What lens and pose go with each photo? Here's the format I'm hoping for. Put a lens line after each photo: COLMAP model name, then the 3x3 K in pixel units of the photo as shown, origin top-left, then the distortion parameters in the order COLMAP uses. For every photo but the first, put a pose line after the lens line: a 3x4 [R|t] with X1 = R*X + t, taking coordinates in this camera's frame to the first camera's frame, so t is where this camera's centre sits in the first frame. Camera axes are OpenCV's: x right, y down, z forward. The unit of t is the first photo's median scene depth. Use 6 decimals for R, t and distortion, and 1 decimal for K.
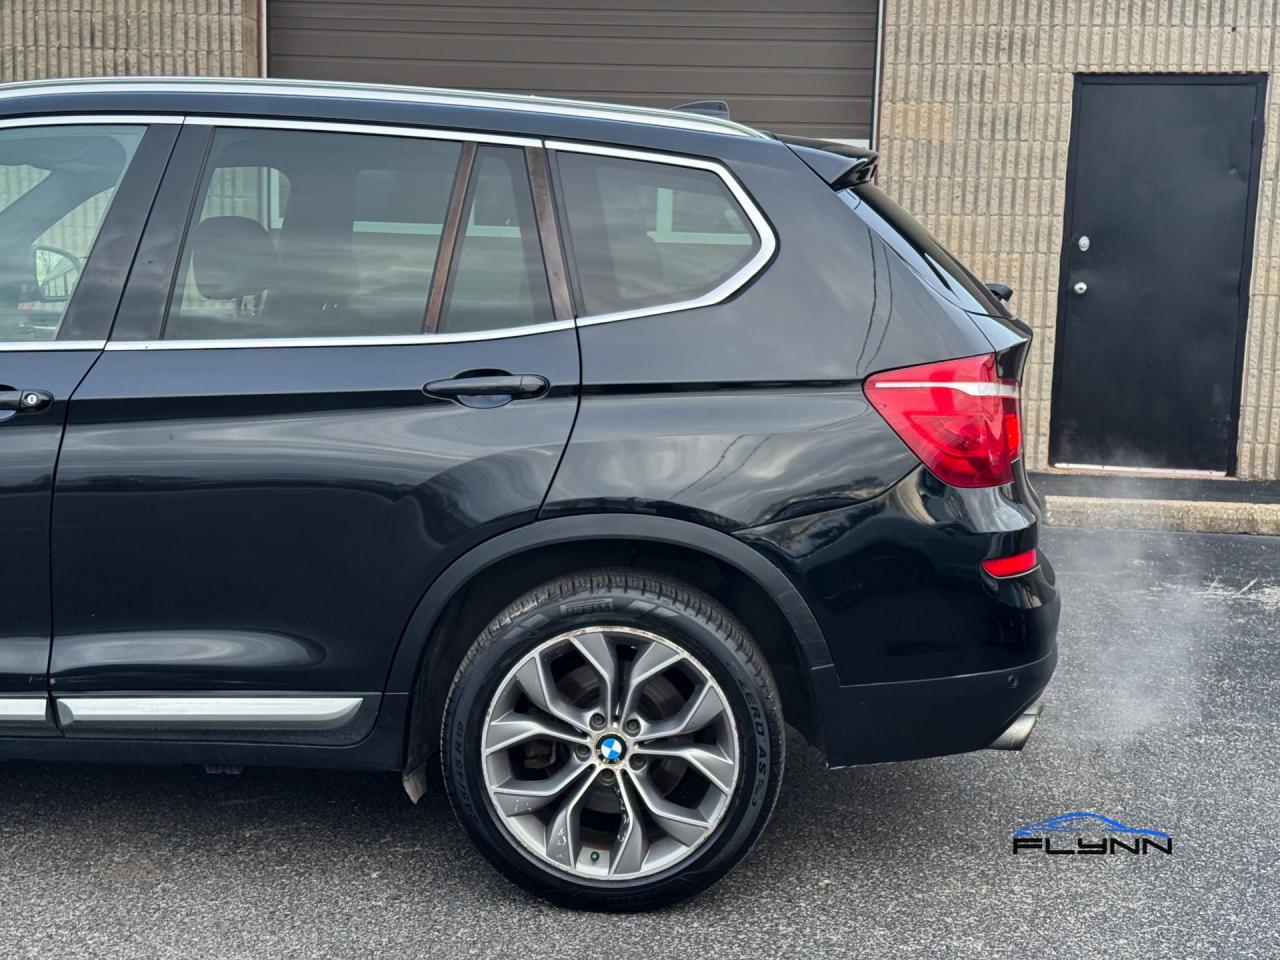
lens RADIAL K [[1780.3, 0, 652.9], [0, 1780.3, 482.0], [0, 0, 1]] dist [0.114736, 0.000000]
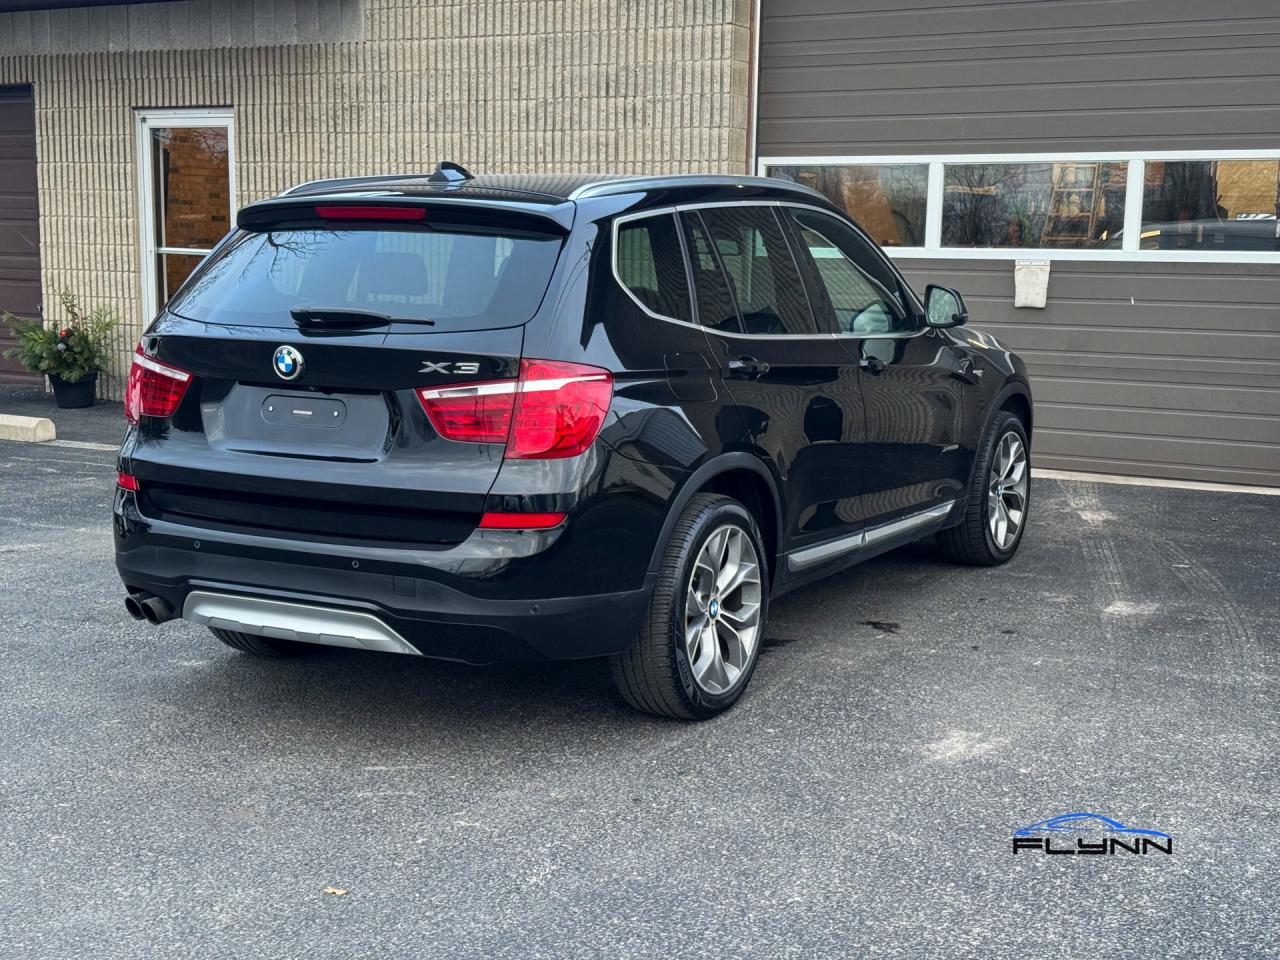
lens RADIAL K [[1780.3, 0, 658.7], [0, 1780.3, 487.6], [0, 0, 1]] dist [0.114736, 0.000000]
pose [[0.920906, 0.039803, -0.387747, 0.164135], [-0.040920, 0.999148, 0.005380, -0.007438], [0.387631, 0.010912, 0.921750, 0.000698]]
